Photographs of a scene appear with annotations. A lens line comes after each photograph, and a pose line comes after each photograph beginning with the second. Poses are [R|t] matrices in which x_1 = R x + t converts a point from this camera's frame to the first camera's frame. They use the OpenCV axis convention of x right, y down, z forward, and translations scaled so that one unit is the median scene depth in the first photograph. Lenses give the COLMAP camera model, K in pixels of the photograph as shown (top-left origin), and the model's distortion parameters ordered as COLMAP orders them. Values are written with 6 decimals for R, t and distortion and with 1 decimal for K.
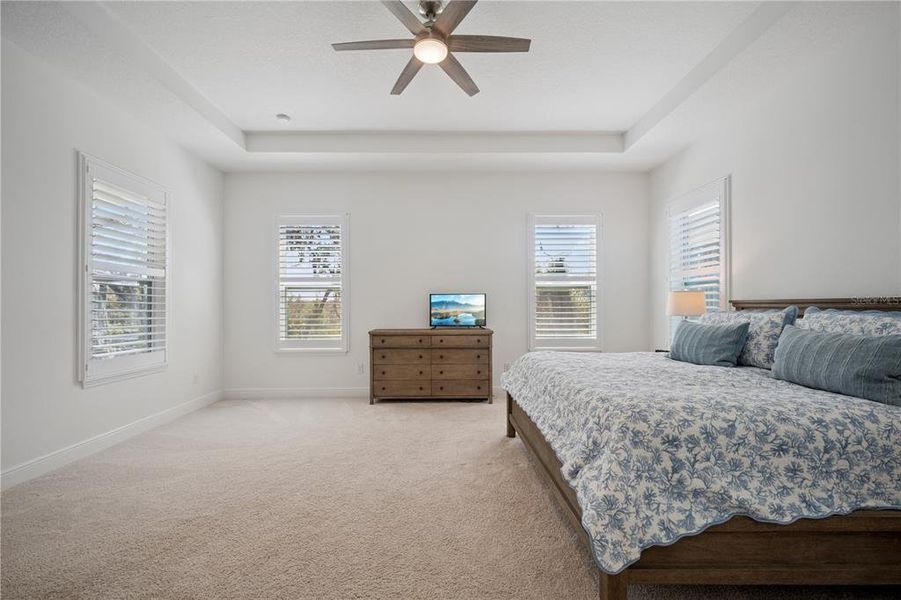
lens RADIAL K [[377.7, 0, 450.5], [0, 377.7, 300.0], [0, 0, 1]] dist [0.000975, 0.000007]
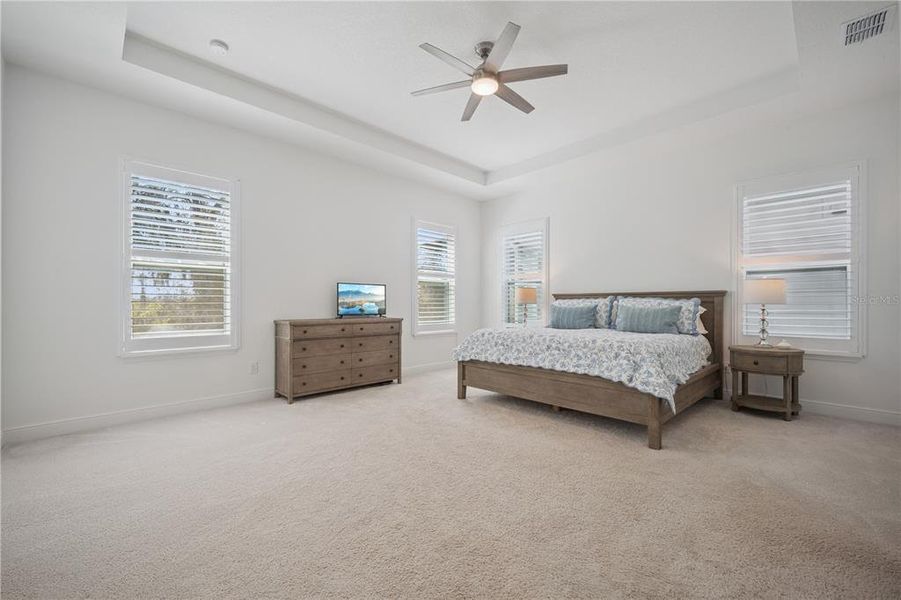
lens RADIAL K [[374.9, 0, 447.7], [0, 374.9, 295.2], [0, 0, 1]] dist [0.000420, 0.000146]
pose [[0.721698, 0.020997, 0.691890, -0.556834], [-0.013454, 0.999777, -0.016307, 0.030344], [-0.692078, 0.002460, 0.721819, 0.106350]]
